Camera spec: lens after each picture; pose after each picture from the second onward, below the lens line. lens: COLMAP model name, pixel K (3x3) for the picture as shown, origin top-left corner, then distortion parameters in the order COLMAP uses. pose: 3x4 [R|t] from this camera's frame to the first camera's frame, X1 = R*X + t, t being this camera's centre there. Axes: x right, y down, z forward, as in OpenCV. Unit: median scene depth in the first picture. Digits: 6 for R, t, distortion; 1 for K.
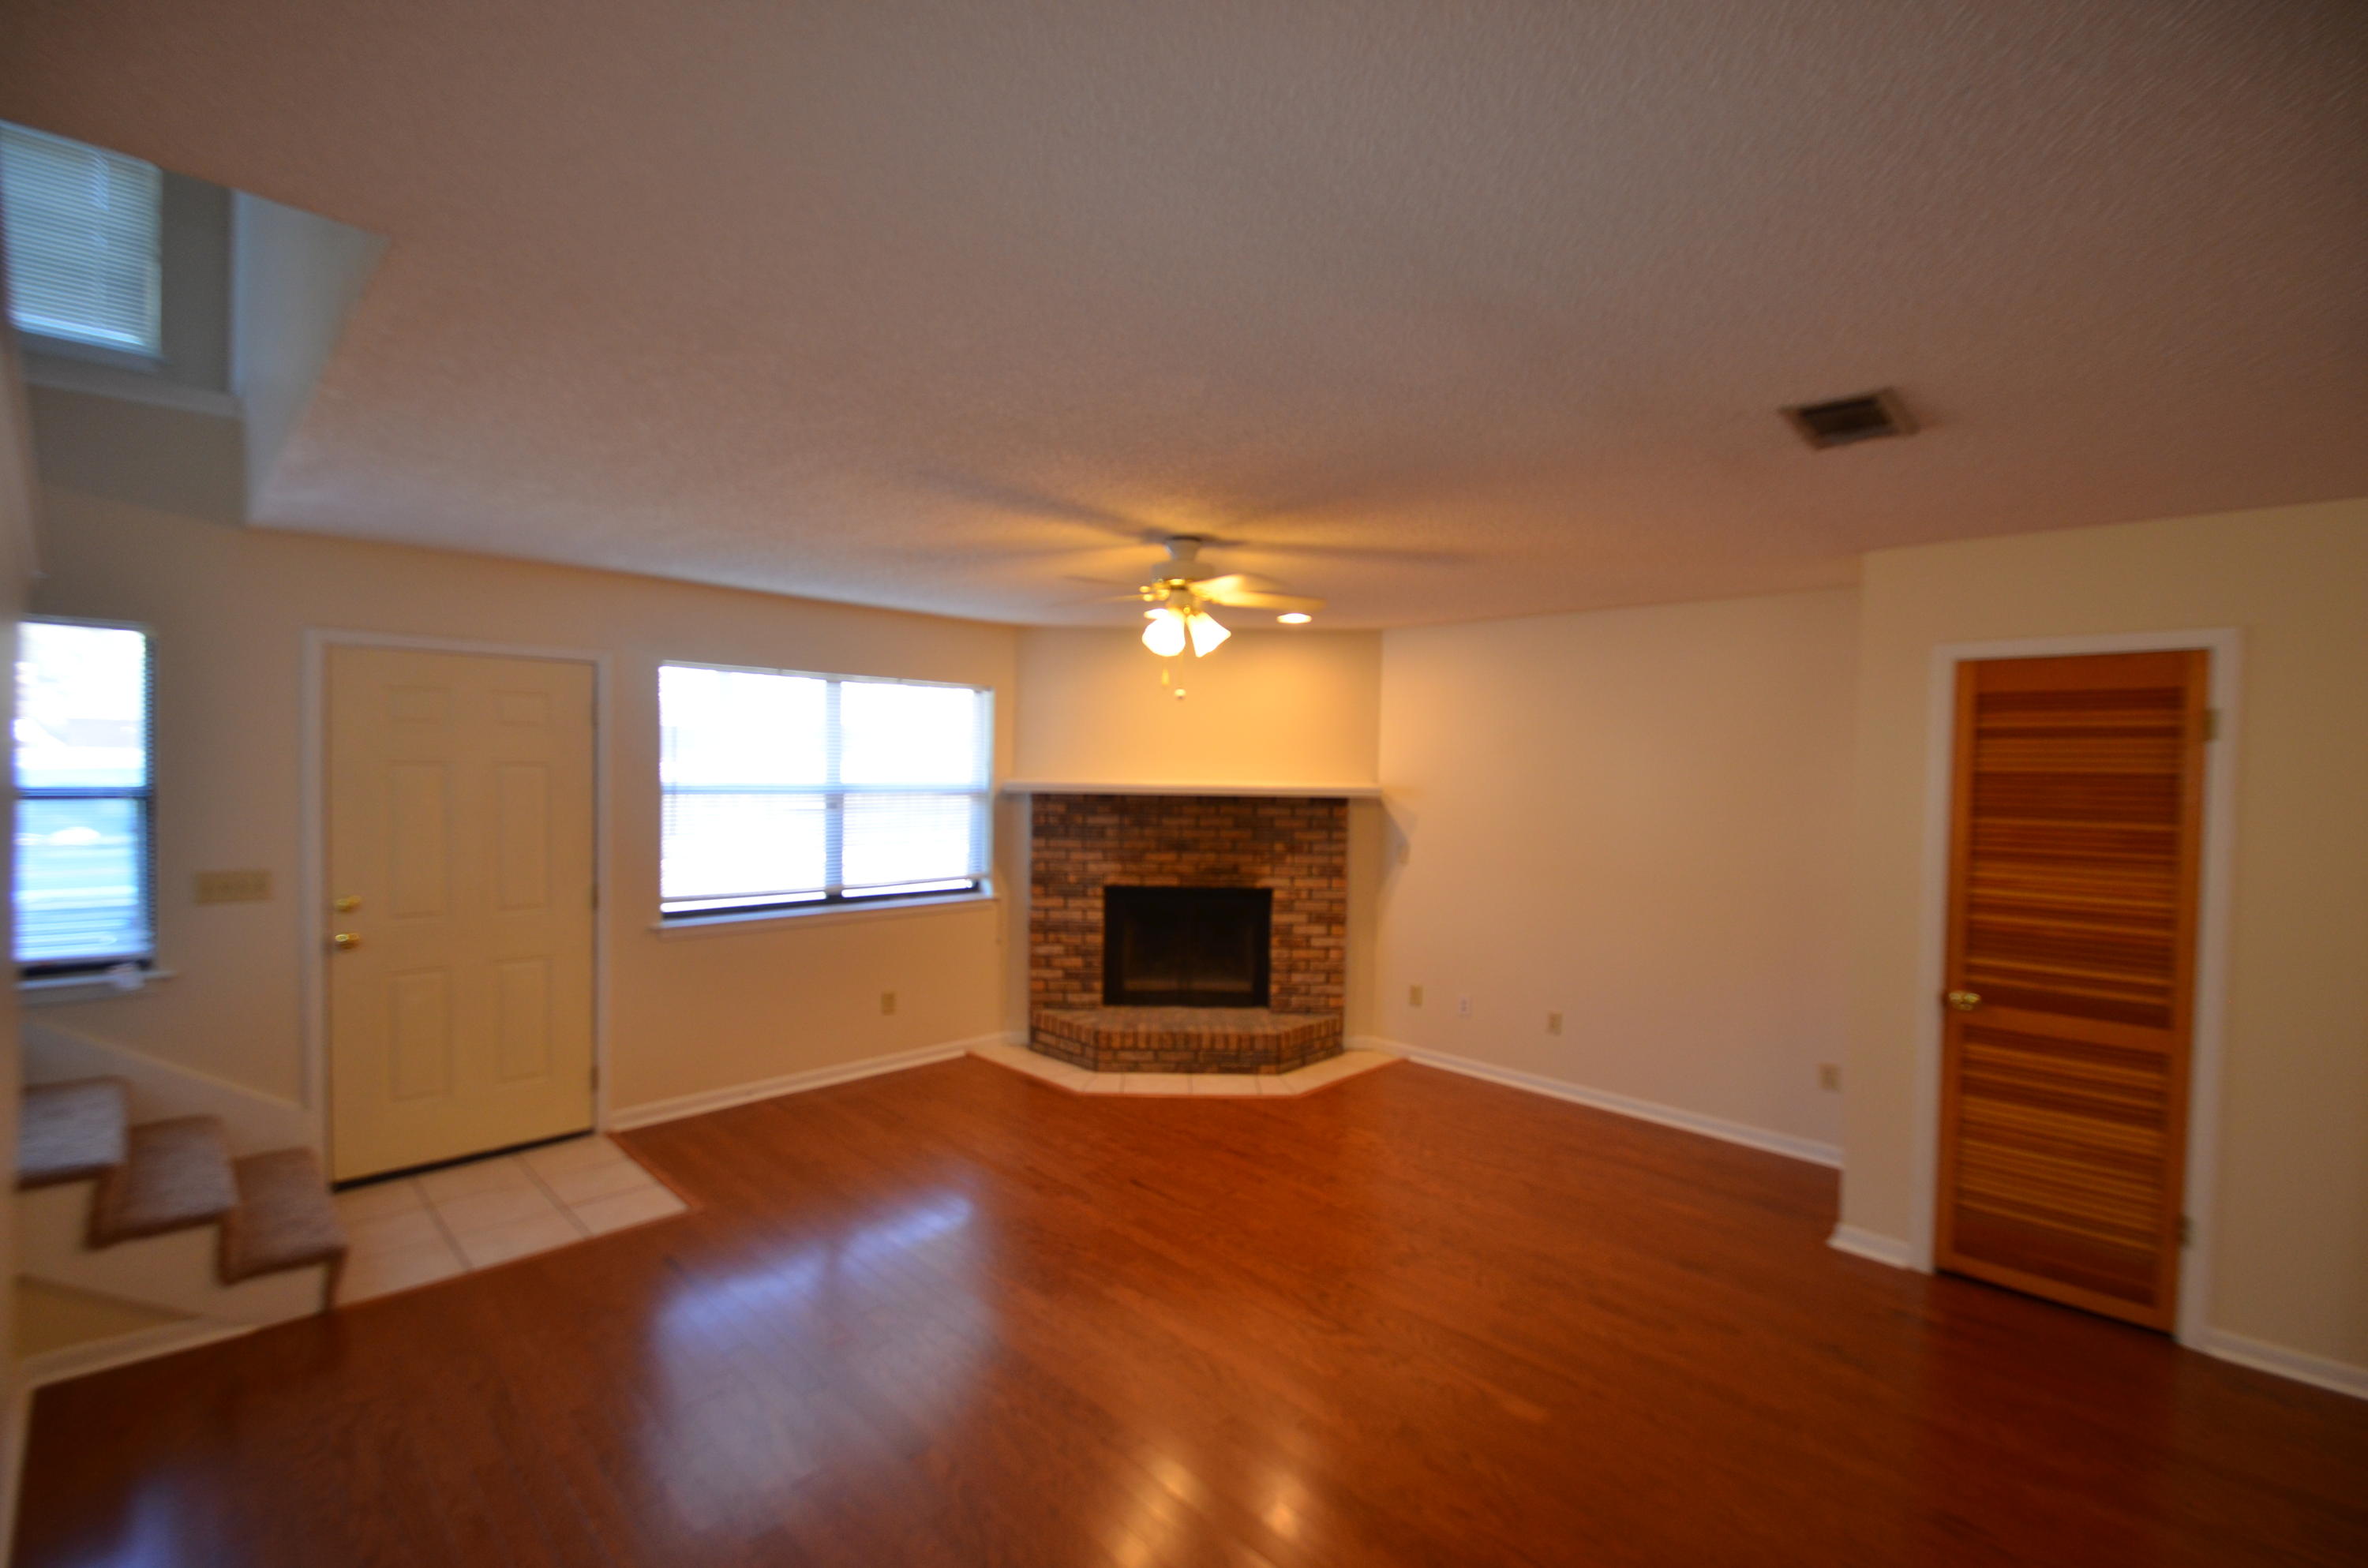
lens RADIAL K [[1046.3, 0, 1165.8], [0, 1046.3, 790.4], [0, 0, 1]] dist [-0.000669, -0.005454]
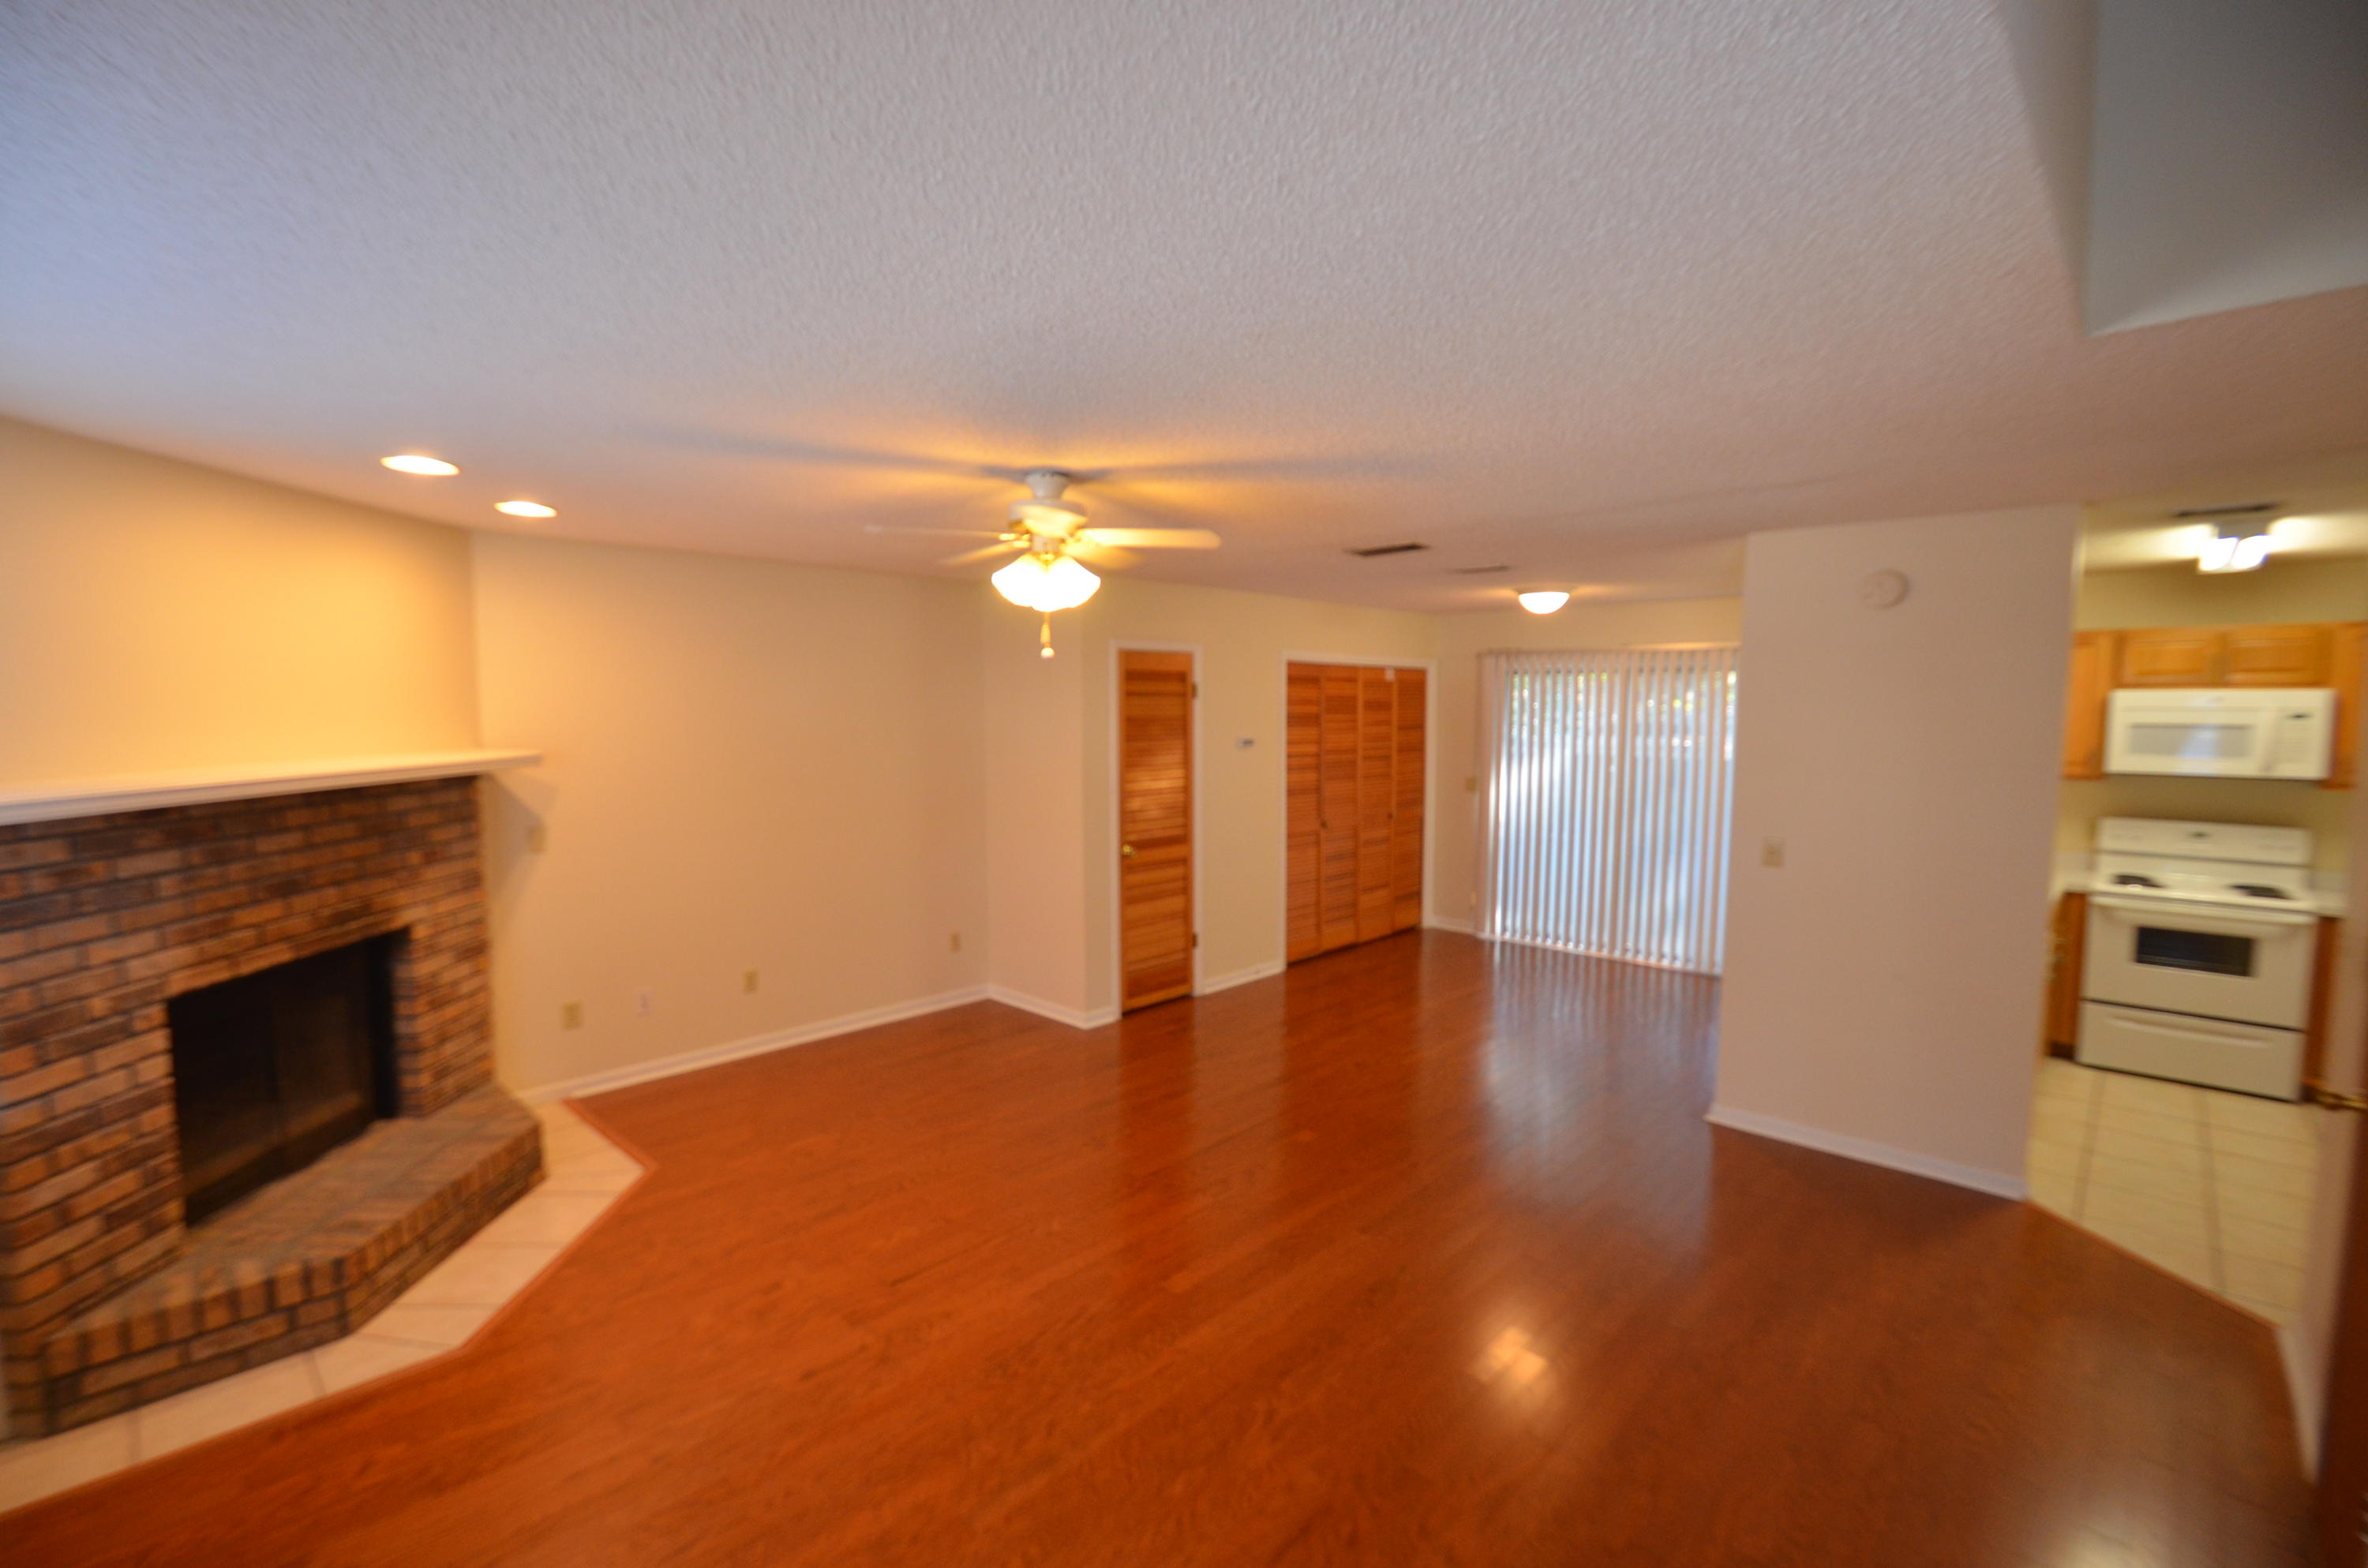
lens RADIAL K [[1046.3, 0, 1165.8], [0, 1046.3, 790.4], [0, 0, 1]] dist [-0.000669, -0.005454]
pose [[-0.023042, -0.099586, 0.994762, -0.525489], [0.024793, 0.994663, 0.100150, -0.038297], [-0.999427, 0.026971, -0.020450, 0.558460]]
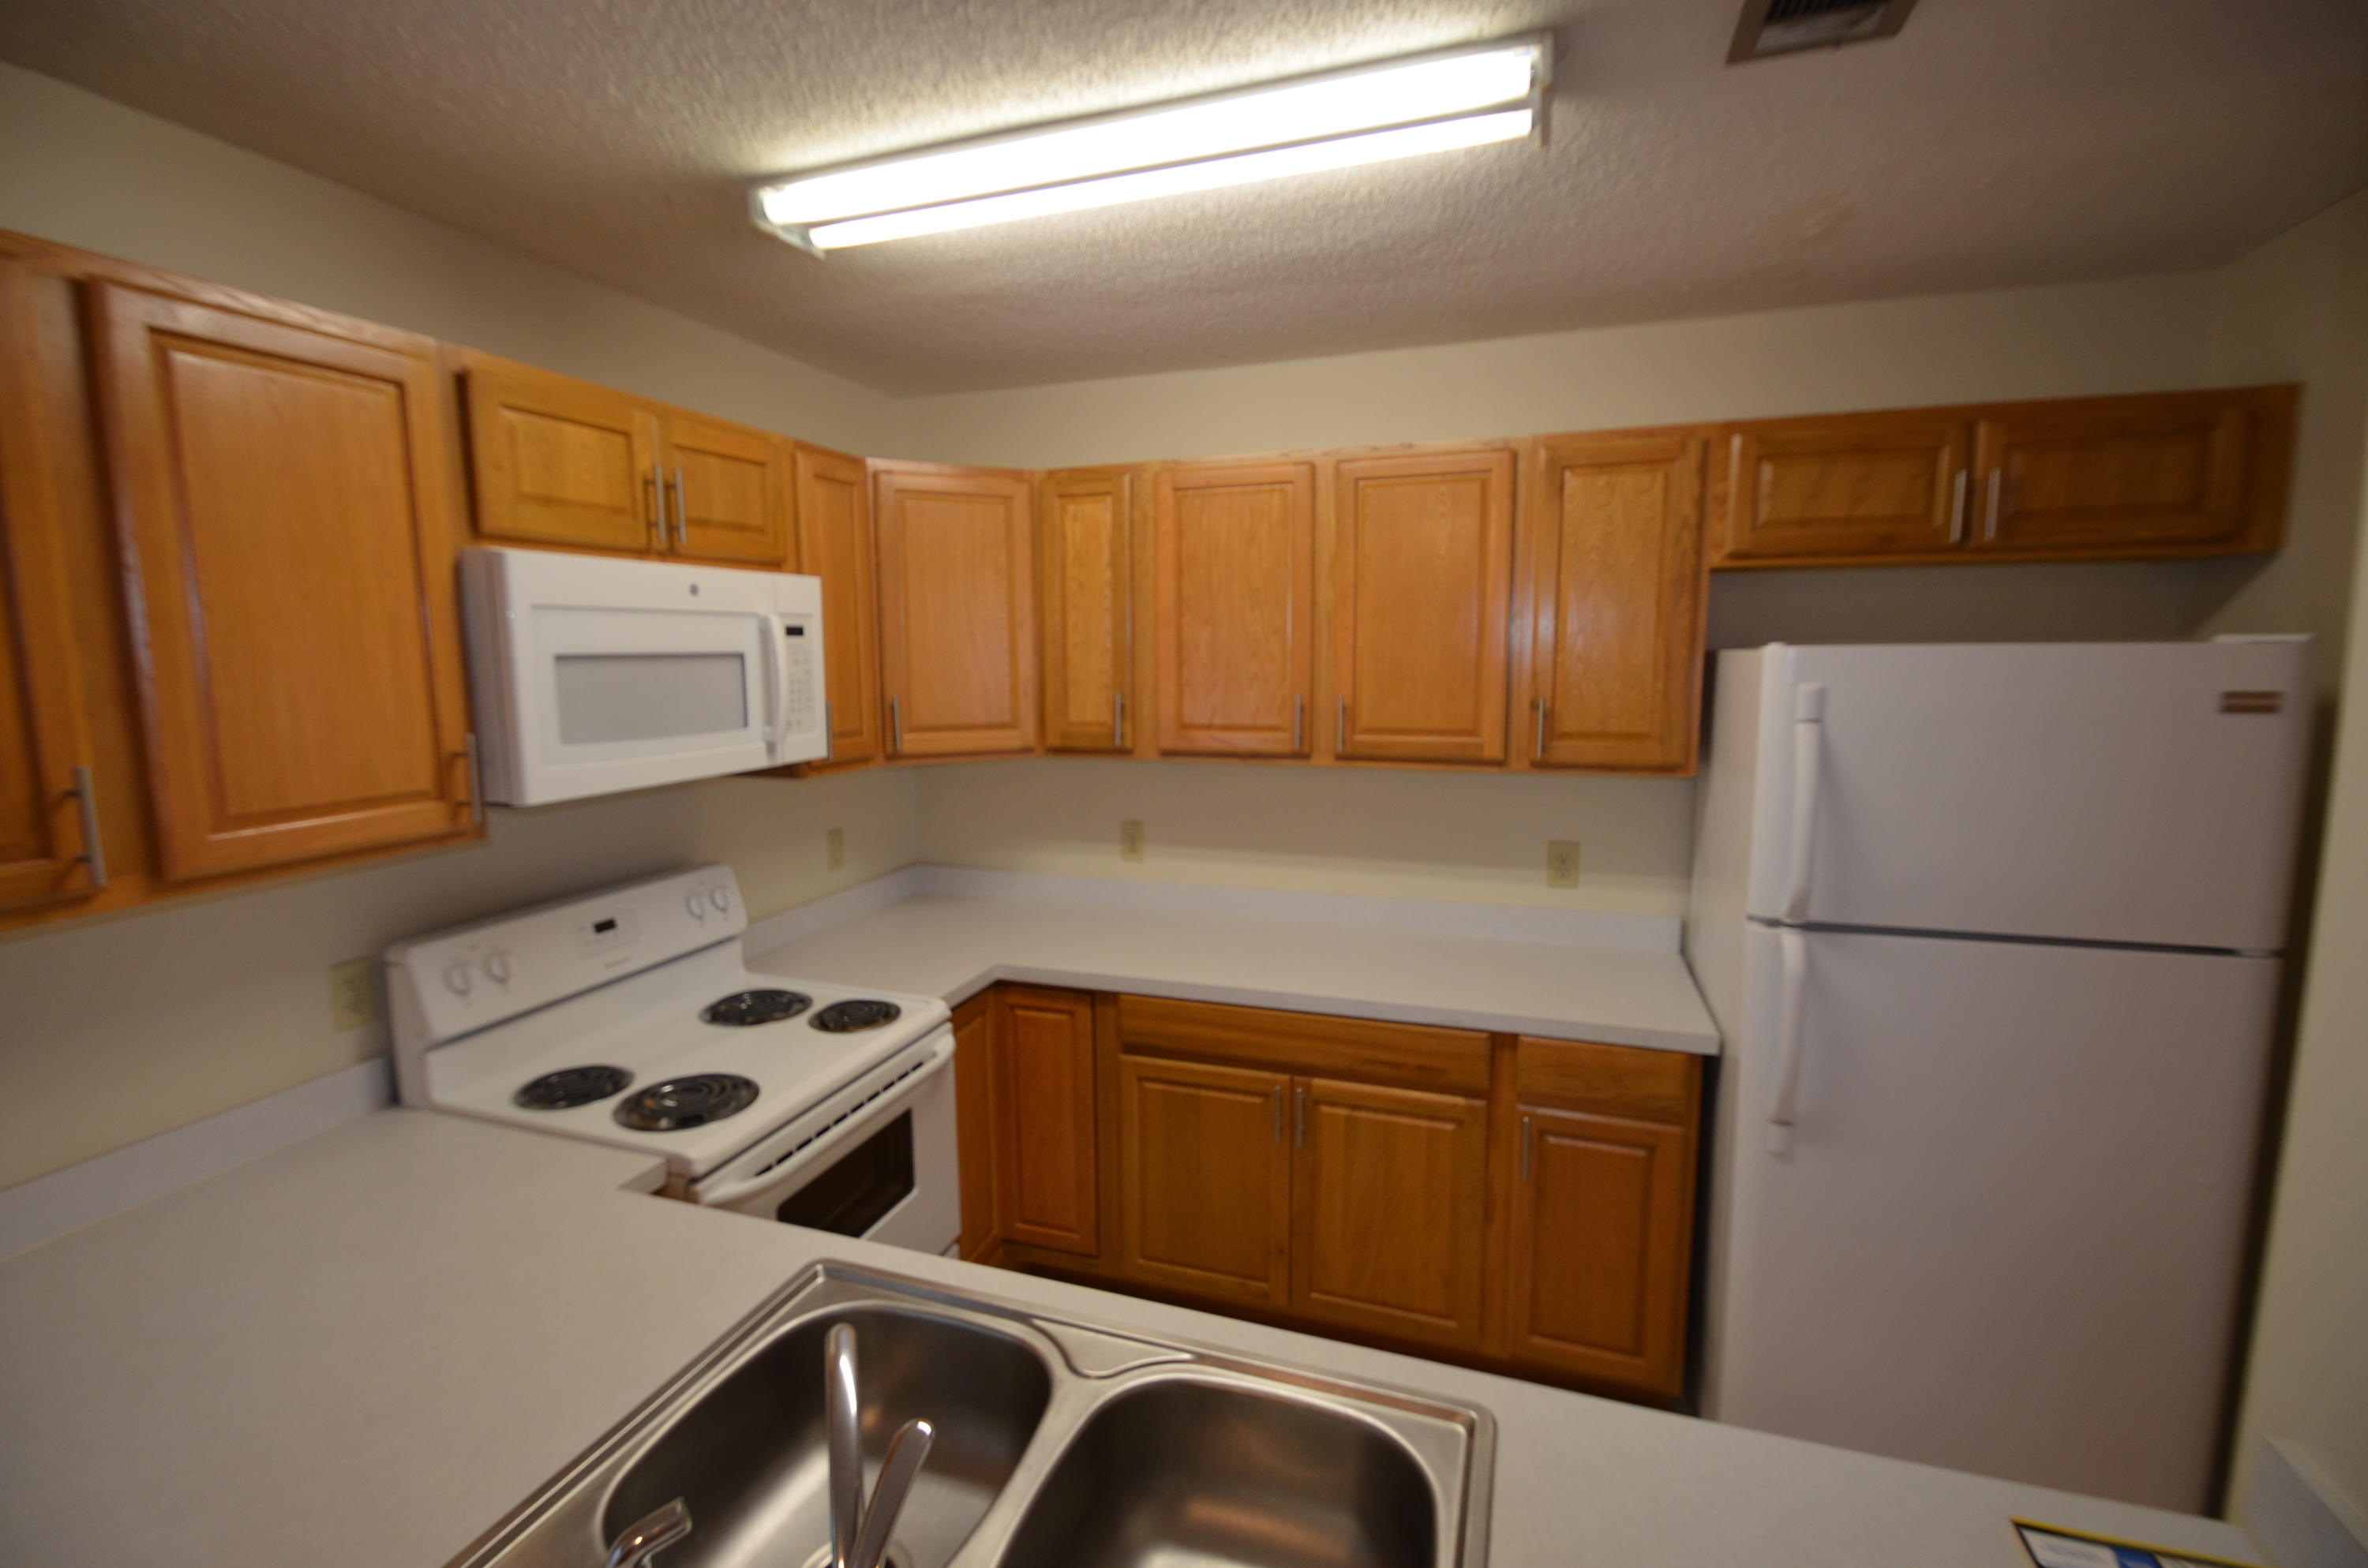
lens RADIAL K [[1046.3, 0, 1165.8], [0, 1046.3, 790.4], [0, 0, 1]] dist [-0.000669, -0.005454]
pose [[-0.904658, 0.050244, -0.423165, 0.289057], [-0.018366, 0.987505, 0.156514, 0.000333], [0.425741, 0.149363, -0.892432, 0.078713]]
